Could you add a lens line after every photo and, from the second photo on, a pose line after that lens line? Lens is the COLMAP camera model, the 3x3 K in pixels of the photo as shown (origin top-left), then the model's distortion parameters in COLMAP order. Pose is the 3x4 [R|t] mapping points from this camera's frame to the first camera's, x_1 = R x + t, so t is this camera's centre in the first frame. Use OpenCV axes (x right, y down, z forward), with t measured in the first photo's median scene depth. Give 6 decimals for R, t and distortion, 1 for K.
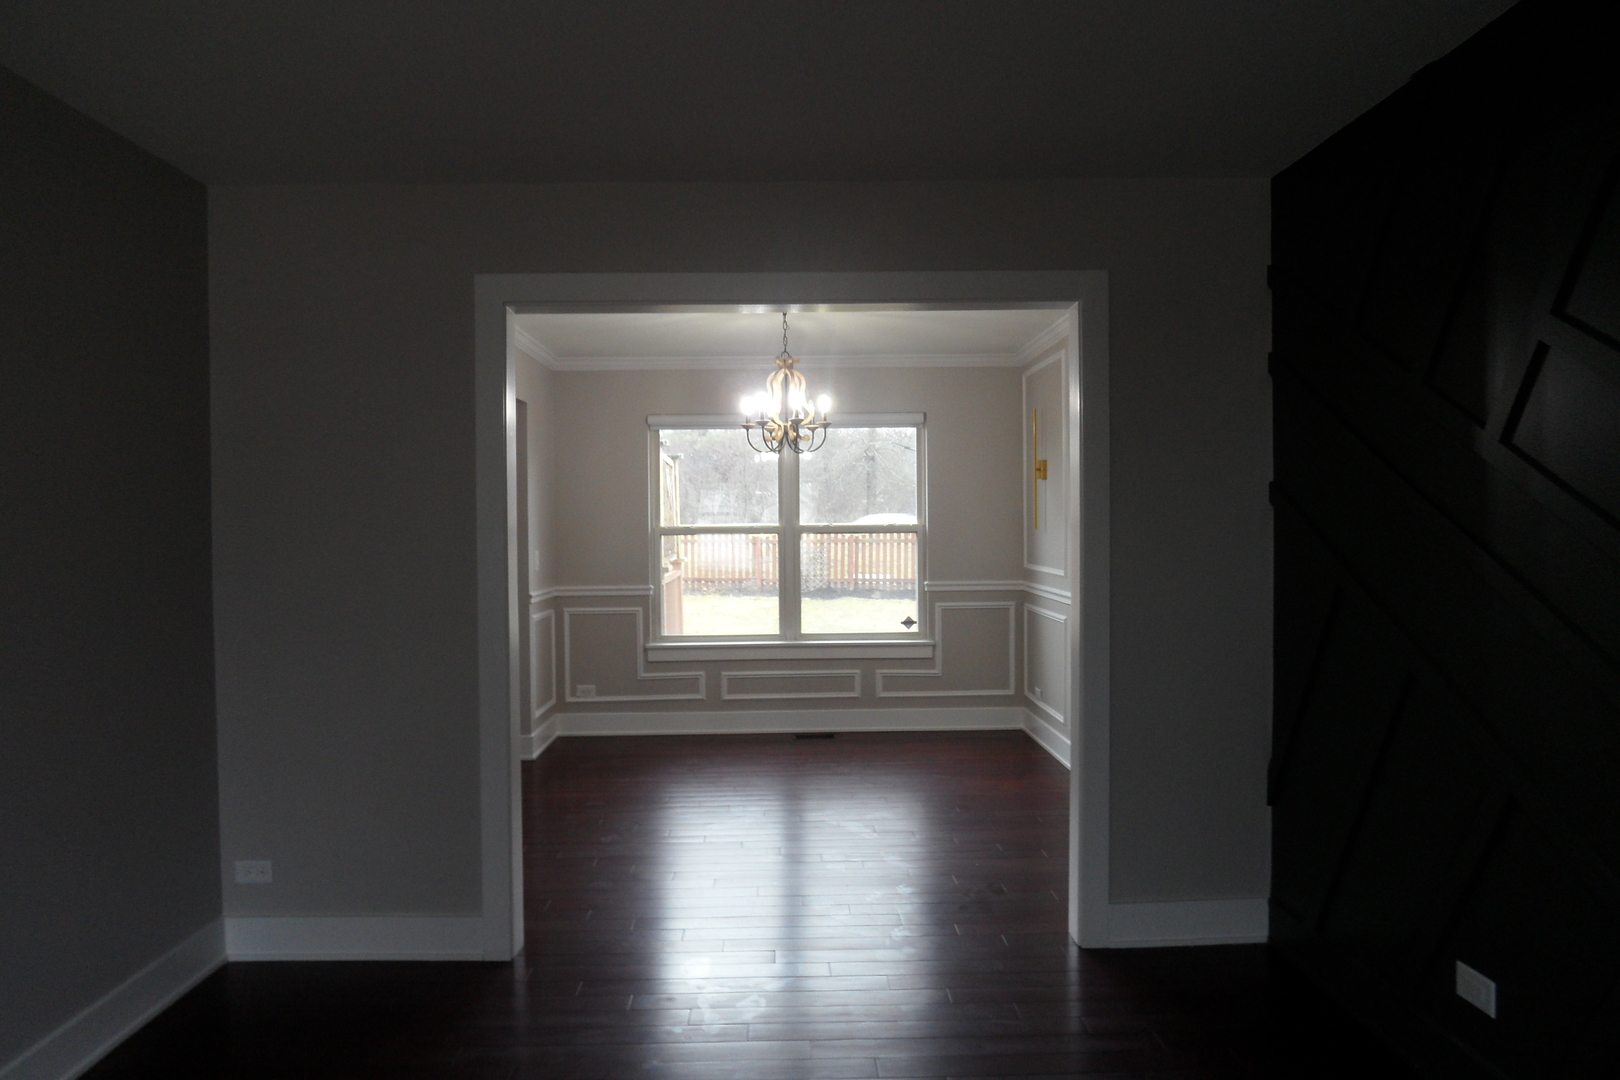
lens RADIAL K [[1035.3, 0, 808.6], [0, 1035.3, 538.8], [0, 0, 1]] dist [-0.052727, 0.024472]
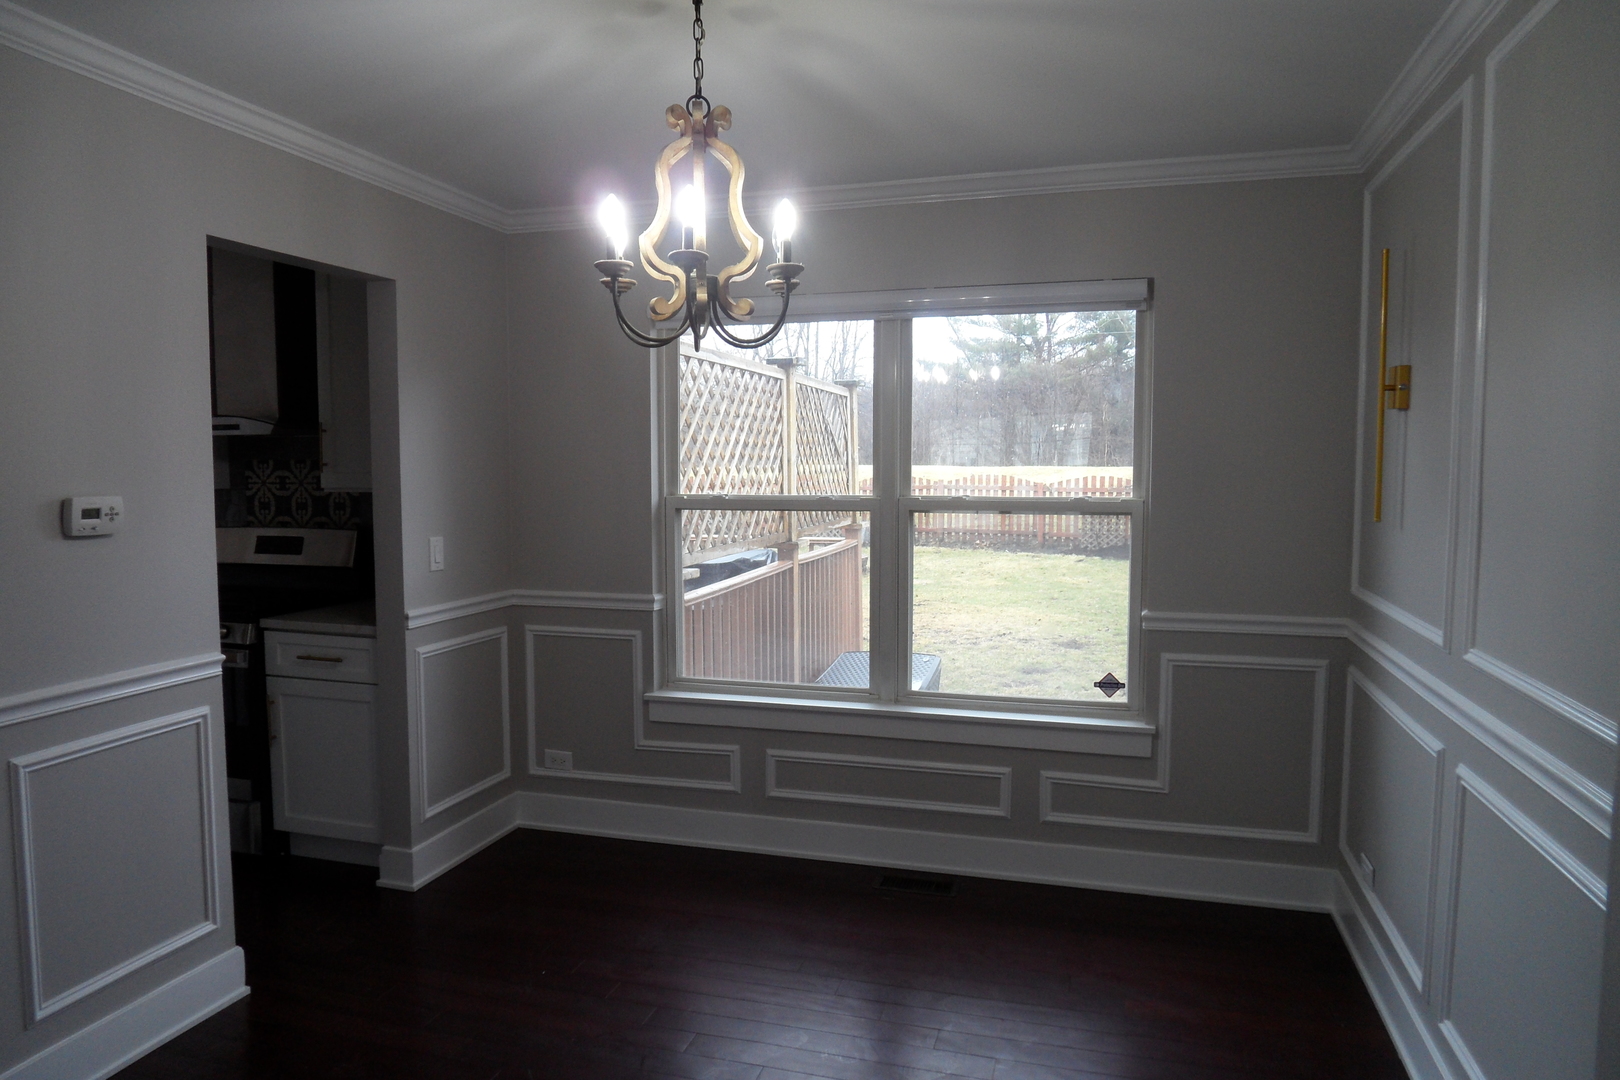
lens RADIAL K [[1035.3, 0, 819.8], [0, 1035.3, 543.3], [0, 0, 1]] dist [-0.052727, 0.024472]
pose [[0.953712, 0.032385, -0.298972, 0.112642], [-0.012801, 0.997655, 0.067232, -0.025036], [0.300448, -0.060293, 0.951891, 0.467490]]
